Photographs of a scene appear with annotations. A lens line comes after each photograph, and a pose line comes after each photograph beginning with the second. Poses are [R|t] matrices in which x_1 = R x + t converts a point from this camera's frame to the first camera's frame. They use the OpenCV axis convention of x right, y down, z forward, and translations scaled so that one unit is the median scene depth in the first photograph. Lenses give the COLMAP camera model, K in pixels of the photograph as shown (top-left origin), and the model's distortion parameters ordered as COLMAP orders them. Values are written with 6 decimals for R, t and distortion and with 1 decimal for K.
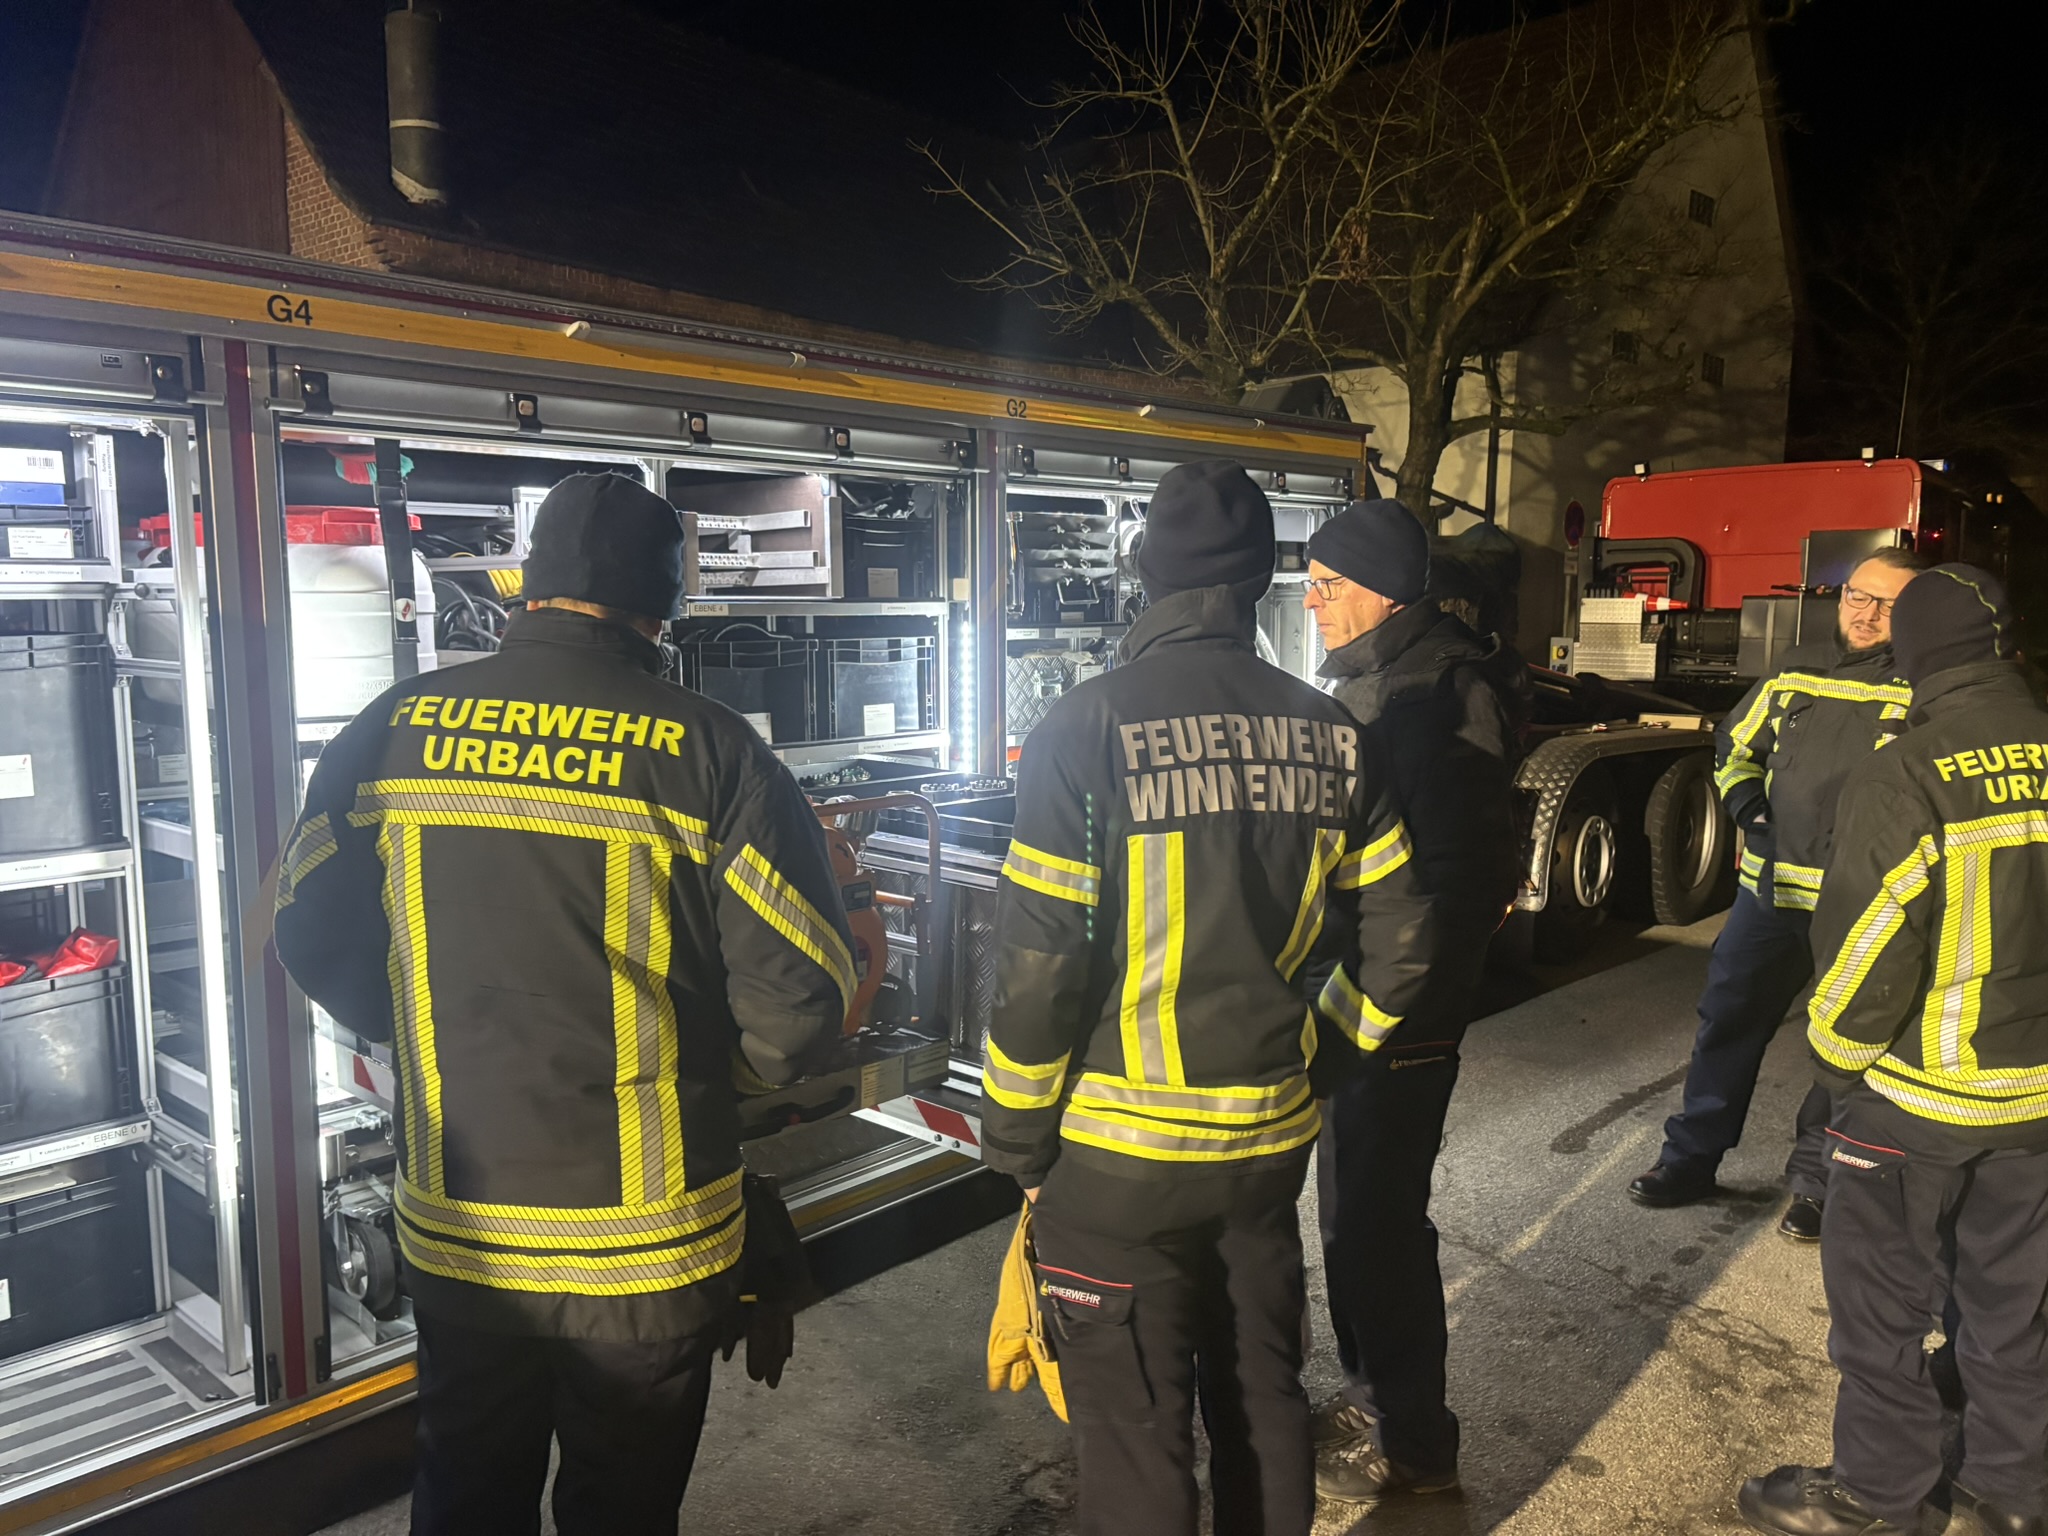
lens RADIAL K [[1549.7, 0, 1024.0], [0, 1549.7, 768.0], [0, 0, 1]] dist [0.034559, -0.000804]
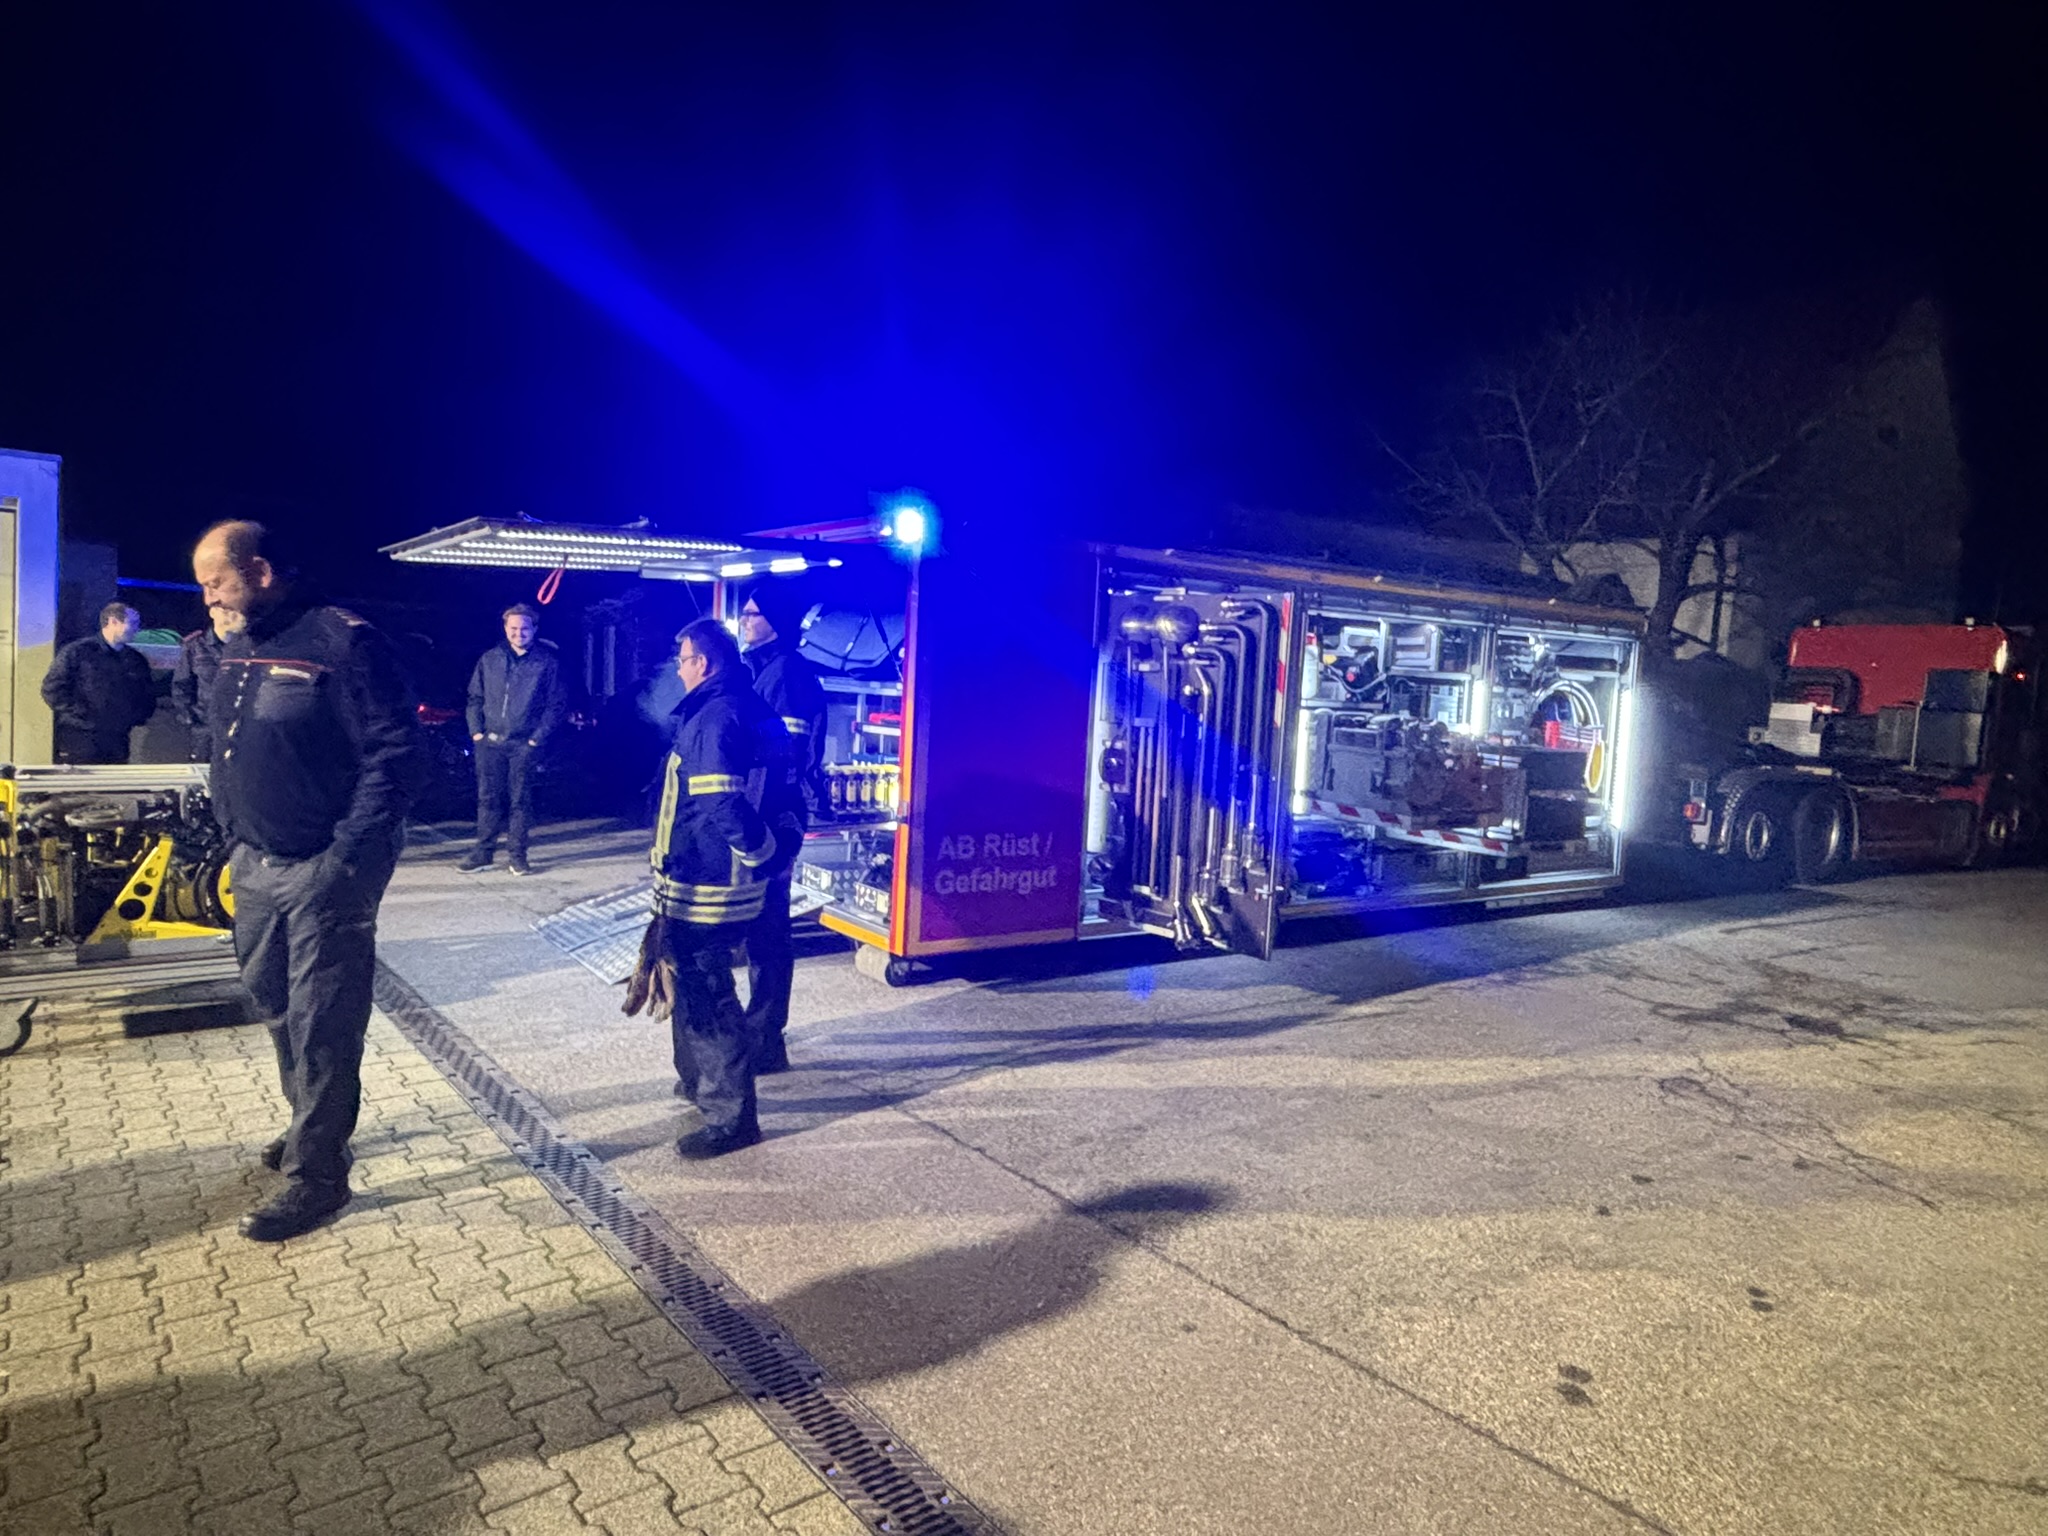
lens RADIAL K [[1241.1, 0, 1038.7], [0, 1241.1, 761.7], [0, 0, 1]] dist [0.056421, -0.074399]
pose [[0.977397, 0.067502, -0.200345, -0.108859], [-0.076968, 0.996237, -0.039836, 0.058484], [0.196902, 0.054355, 0.978915, -0.387850]]
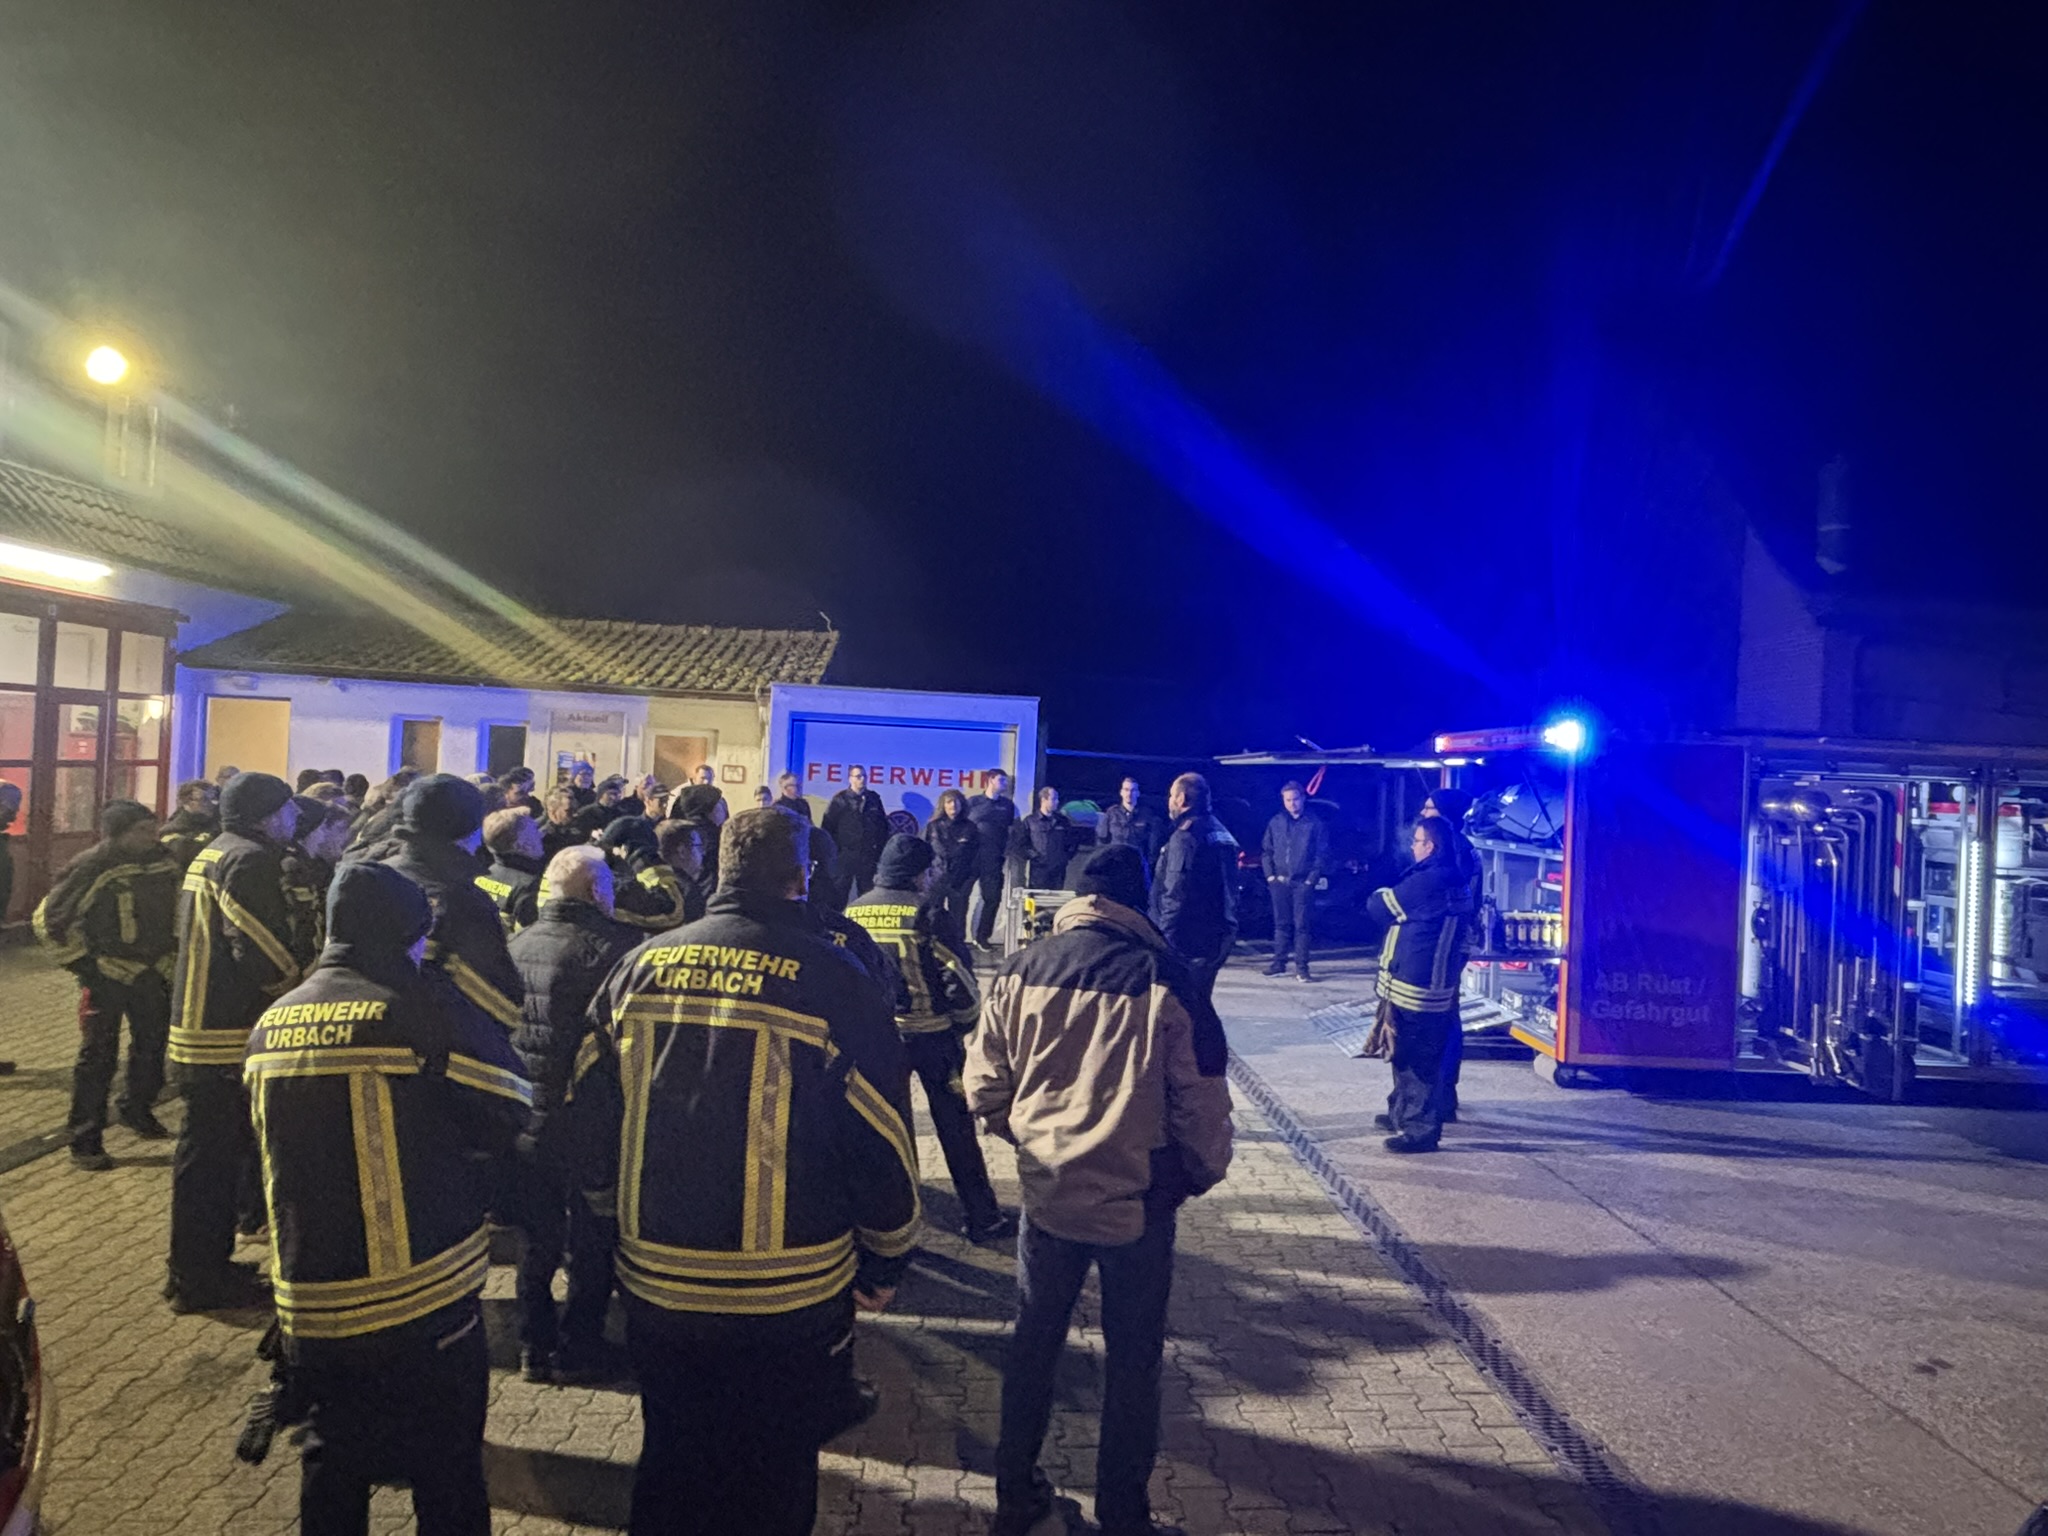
lens RADIAL K [[1241.1, 0, 1038.7], [0, 1241.1, 761.7], [0, 0, 1]] dist [0.056421, -0.074399]
pose [[0.669606, 0.021501, -0.742406, 0.039501], [-0.123988, 0.988790, -0.083194, 0.053756], [0.732295, 0.147757, 0.664765, -0.562698]]
